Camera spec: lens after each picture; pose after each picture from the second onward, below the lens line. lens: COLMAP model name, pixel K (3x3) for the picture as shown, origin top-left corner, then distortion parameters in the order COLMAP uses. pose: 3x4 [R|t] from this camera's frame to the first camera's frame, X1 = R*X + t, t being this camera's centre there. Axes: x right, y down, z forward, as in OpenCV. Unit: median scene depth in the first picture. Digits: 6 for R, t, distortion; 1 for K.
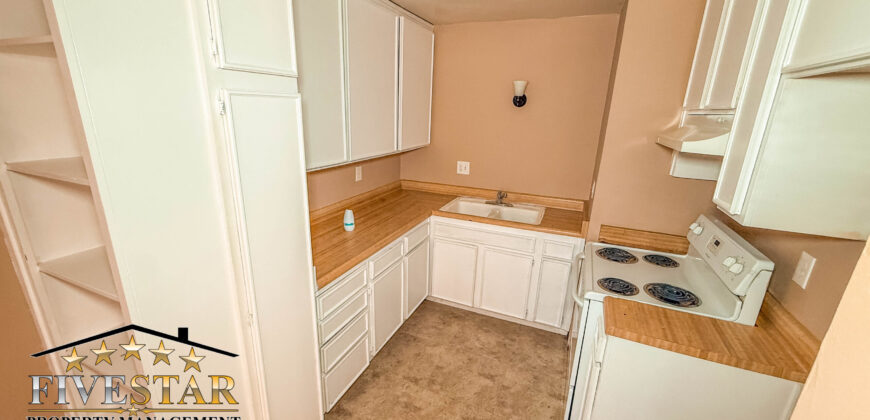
lens RADIAL K [[344.4, 0, 433.1], [0, 344.4, 209.3], [0, 0, 1]] dist [-0.000738, 0.000085]
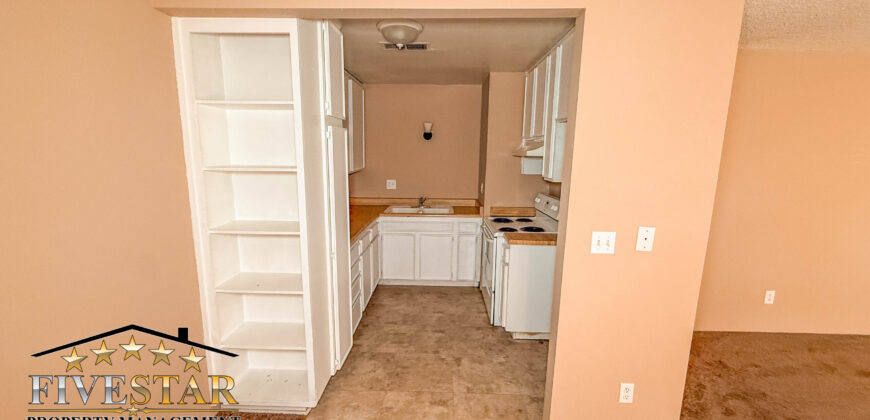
lens RADIAL K [[344.4, 0, 433.1], [0, 344.4, 209.3], [0, 0, 1]] dist [-0.000738, 0.000085]
pose [[0.929681, -0.082041, 0.359112, -0.336490], [0.121318, 0.988687, -0.088202, 0.154404], [-0.347814, 0.125566, 0.929117, -0.407471]]
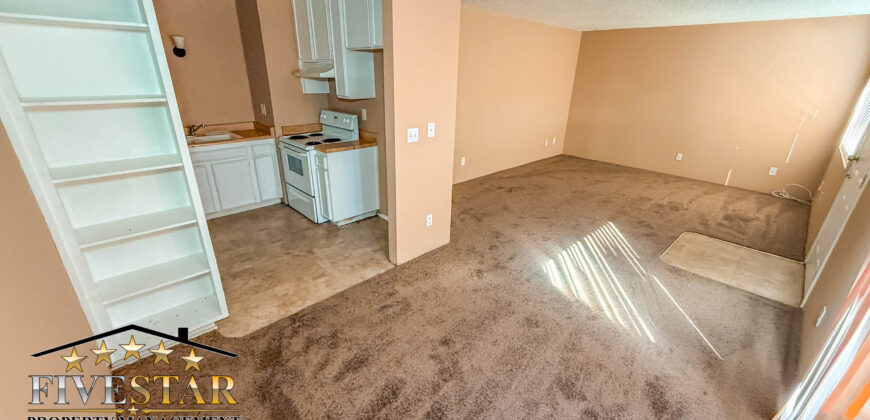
lens RADIAL K [[344.4, 0, 433.1], [0, 344.4, 209.3], [0, 0, 1]] dist [-0.000738, 0.000085]
pose [[0.395507, -0.366769, 0.842054, -0.792438], [0.252746, 0.924873, 0.284129, 0.121495], [-0.883003, 0.100451, 0.458493, -0.435226]]
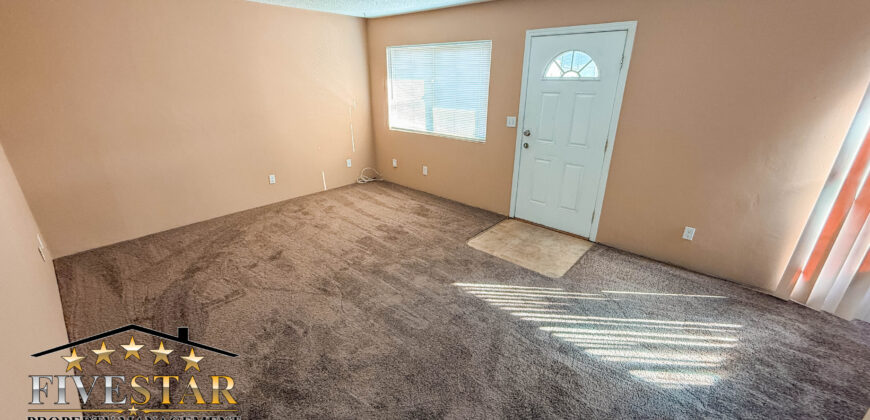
lens RADIAL K [[349.0, 0, 435.0], [0, 349.0, 210.0], [0, 0, 1]] dist [0.000710, 0.000058]
pose [[-0.948049, -0.150114, 0.280479, 0.679135], [0.053021, 0.794775, 0.604584, -0.044835], [-0.313674, 0.588047, -0.745526, 0.317371]]
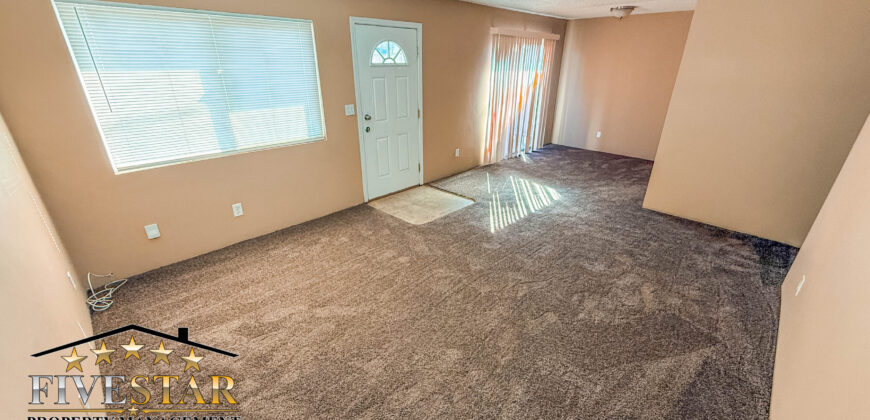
lens RADIAL K [[344.4, 0, 433.1], [0, 344.4, 209.3], [0, 0, 1]] dist [-0.000738, 0.000085]
pose [[-0.366997, 0.334831, -0.867872, 2.205187], [-0.276670, 0.851462, 0.445495, 0.205193], [0.888125, 0.403610, -0.219847, -0.365562]]
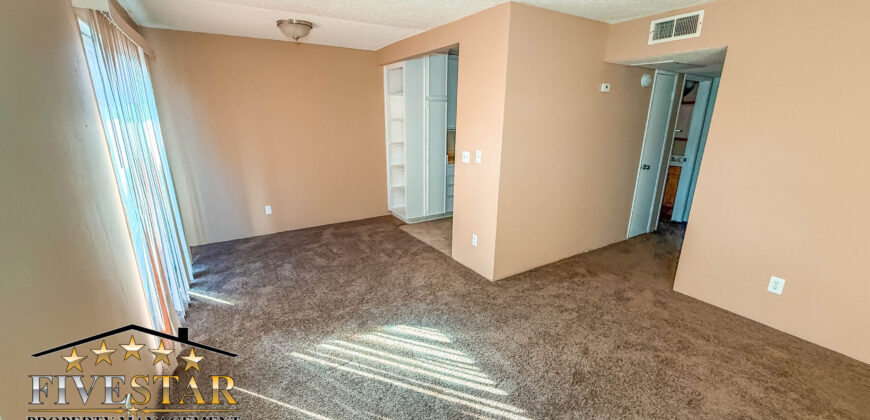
lens RADIAL K [[344.4, 0, 433.1], [0, 344.4, 209.3], [0, 0, 1]] dist [-0.000738, 0.000085]
pose [[0.827123, 0.124206, -0.548124, 0.867431], [-0.138523, 0.990240, 0.015358, 0.400108], [0.544682, 0.063225, 0.836256, -1.079825]]
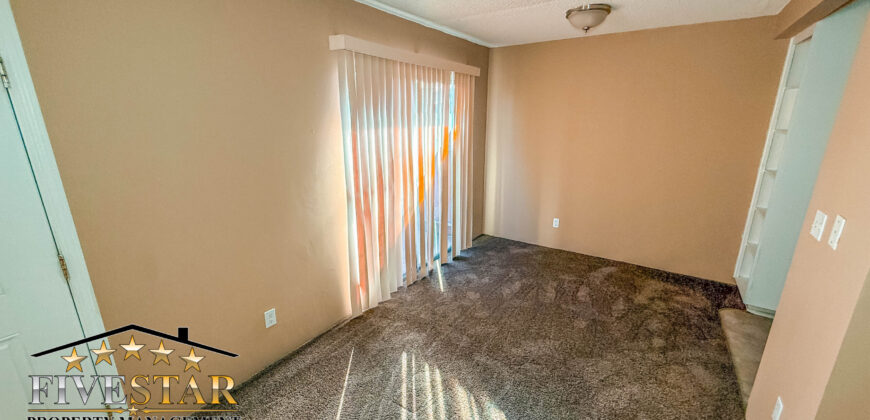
lens RADIAL K [[344.4, 0, 433.1], [0, 344.4, 209.3], [0, 0, 1]] dist [-0.000738, 0.000085]
pose [[-0.188653, 0.223439, -0.956287, 0.873090], [-0.278261, 0.921702, 0.270253, 0.201719], [0.941796, 0.317082, -0.111708, -0.438669]]
